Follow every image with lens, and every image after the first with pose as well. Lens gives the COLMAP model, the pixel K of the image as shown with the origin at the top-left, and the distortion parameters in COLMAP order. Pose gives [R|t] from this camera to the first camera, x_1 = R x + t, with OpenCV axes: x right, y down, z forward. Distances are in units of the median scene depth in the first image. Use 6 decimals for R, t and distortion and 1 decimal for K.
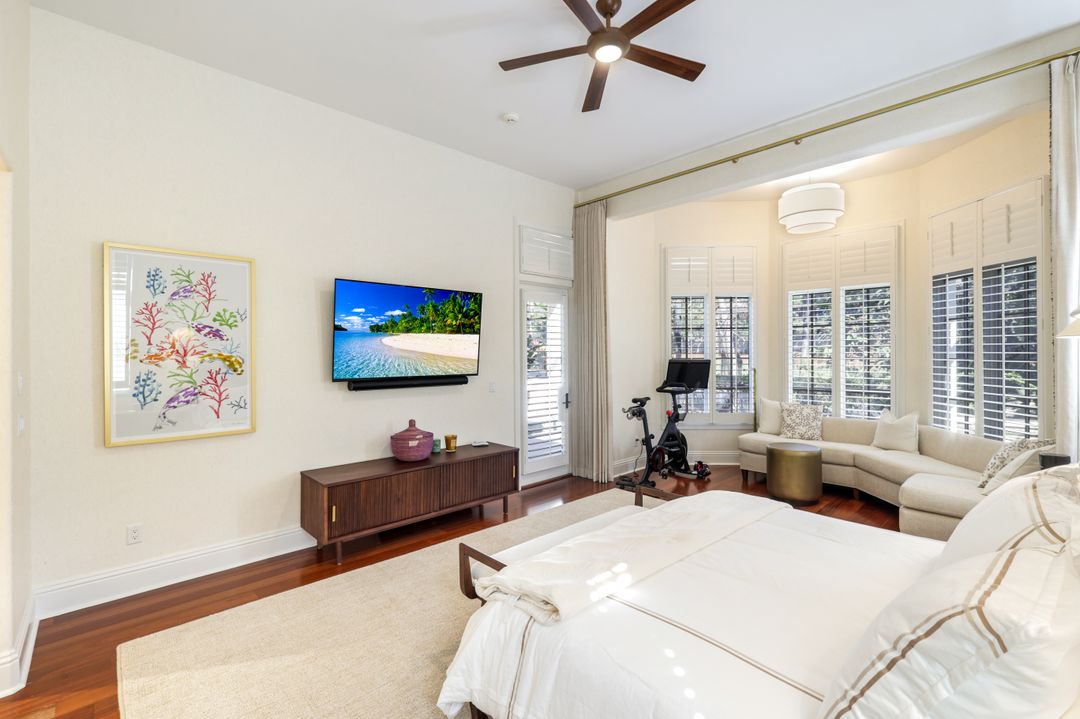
lens RADIAL K [[473.9, 0, 542.1], [0, 473.9, 353.3], [0, 0, 1]] dist [0.003289, -0.000089]
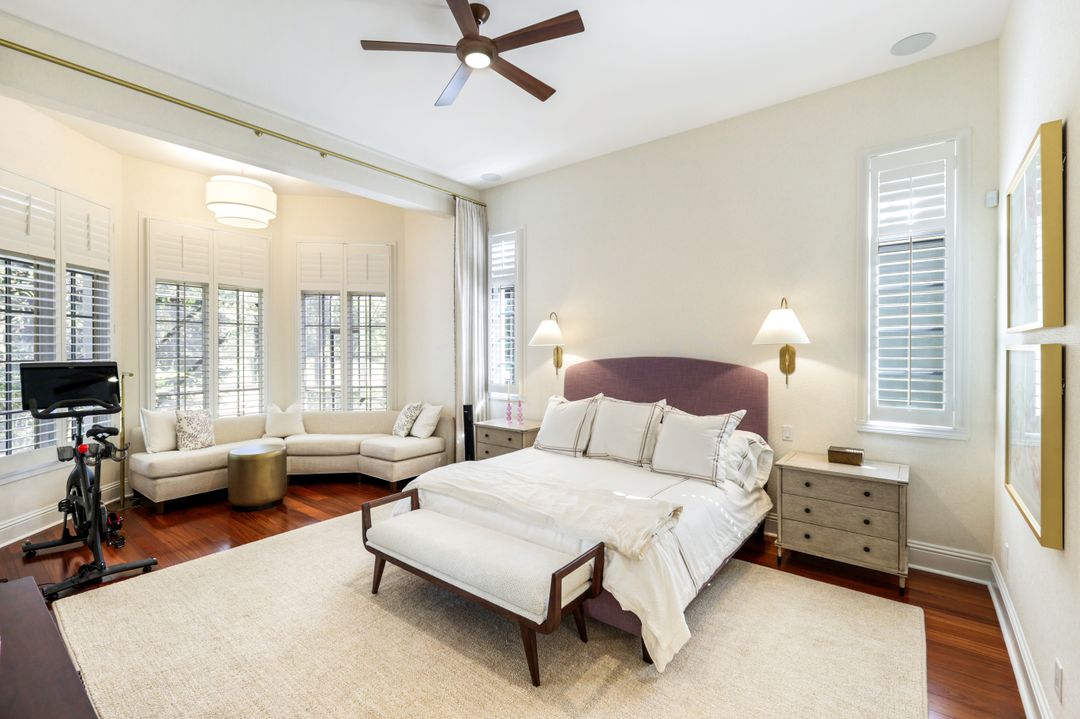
lens RADIAL K [[473.9, 0, 542.1], [0, 473.9, 353.3], [0, 0, 1]] dist [0.003289, -0.000089]
pose [[-0.148319, -0.002015, 0.988938, -0.450882], [0.000078, 0.999998, 0.002049, -0.000136], [-0.988940, 0.000381, -0.148318, 0.507937]]
